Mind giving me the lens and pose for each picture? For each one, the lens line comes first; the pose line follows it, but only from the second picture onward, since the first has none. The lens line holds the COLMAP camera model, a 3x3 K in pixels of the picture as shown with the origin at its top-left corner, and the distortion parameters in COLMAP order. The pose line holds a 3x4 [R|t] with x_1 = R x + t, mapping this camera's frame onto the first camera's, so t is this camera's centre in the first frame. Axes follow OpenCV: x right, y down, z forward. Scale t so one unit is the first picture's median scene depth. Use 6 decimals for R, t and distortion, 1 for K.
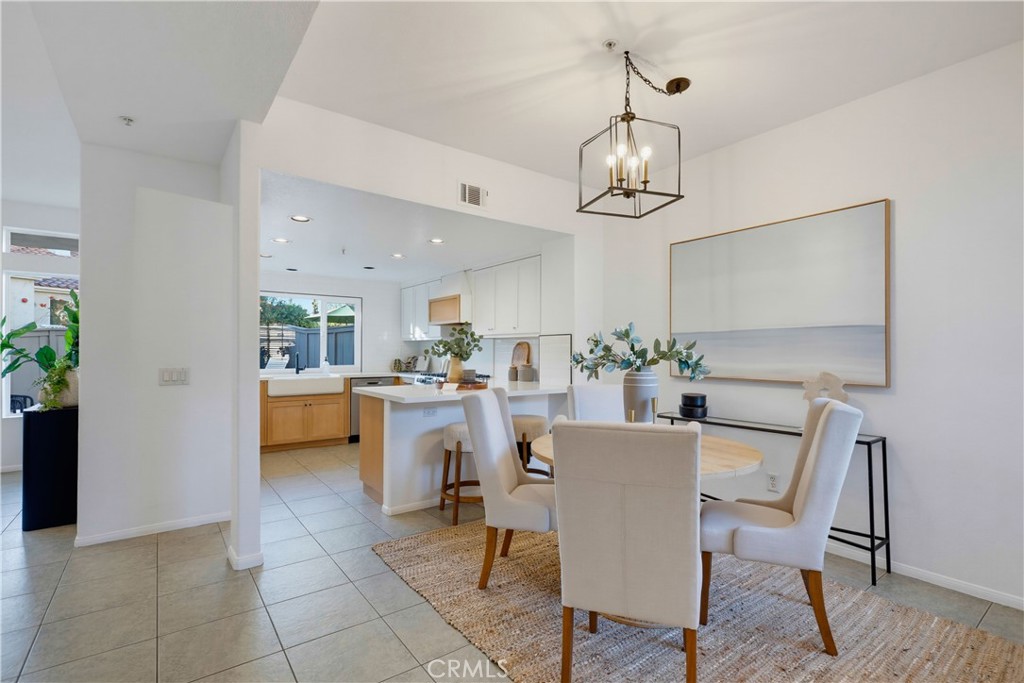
lens RADIAL K [[470.8, 0, 517.6], [0, 470.8, 345.7], [0, 0, 1]] dist [-0.001820, -0.000065]
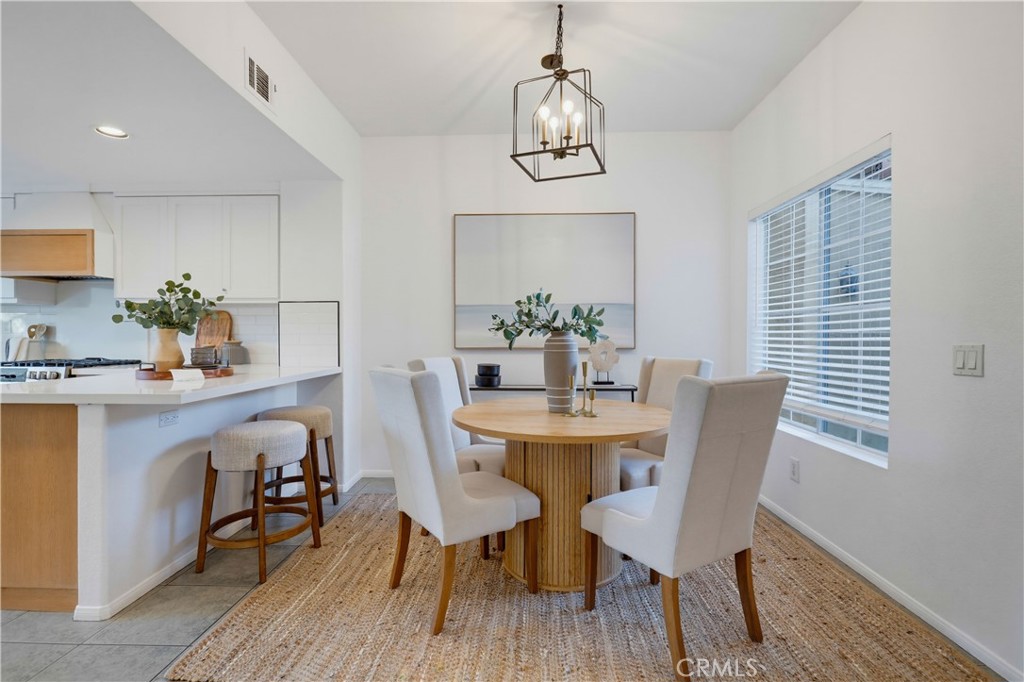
lens RADIAL K [[461.9, 0, 508.9], [0, 461.9, 337.0], [0, 0, 1]] dist [0.001156, 0.000310]
pose [[0.639825, -0.005925, 0.768498, -0.385971], [-0.008218, 0.999860, 0.014551, 0.028420], [-0.768477, -0.015625, 0.639687, 0.317278]]
